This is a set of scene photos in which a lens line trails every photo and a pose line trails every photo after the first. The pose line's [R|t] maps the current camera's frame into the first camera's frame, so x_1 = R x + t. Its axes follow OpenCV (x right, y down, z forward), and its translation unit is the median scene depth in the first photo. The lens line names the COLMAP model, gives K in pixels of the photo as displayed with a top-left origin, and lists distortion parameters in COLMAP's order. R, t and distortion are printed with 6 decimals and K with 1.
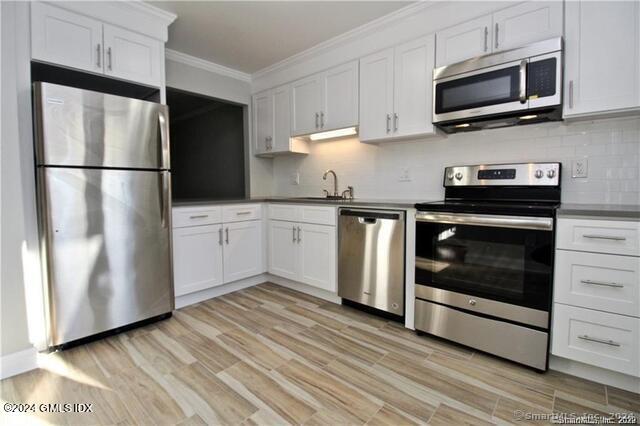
lens RADIAL K [[298.9, 0, 331.1], [0, 298.9, 201.6], [0, 0, 1]] dist [-0.016136, -0.000869]
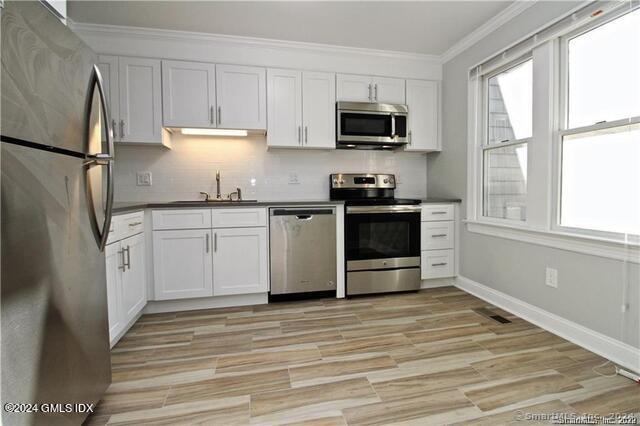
lens RADIAL K [[298.9, 0, 331.1], [0, 298.9, 201.6], [0, 0, 1]] dist [-0.016136, -0.000869]
pose [[0.588600, -0.028278, 0.807929, -0.800041], [0.043108, 0.999064, 0.003562, 0.002704], [-0.807274, 0.032731, 0.589269, 0.256503]]
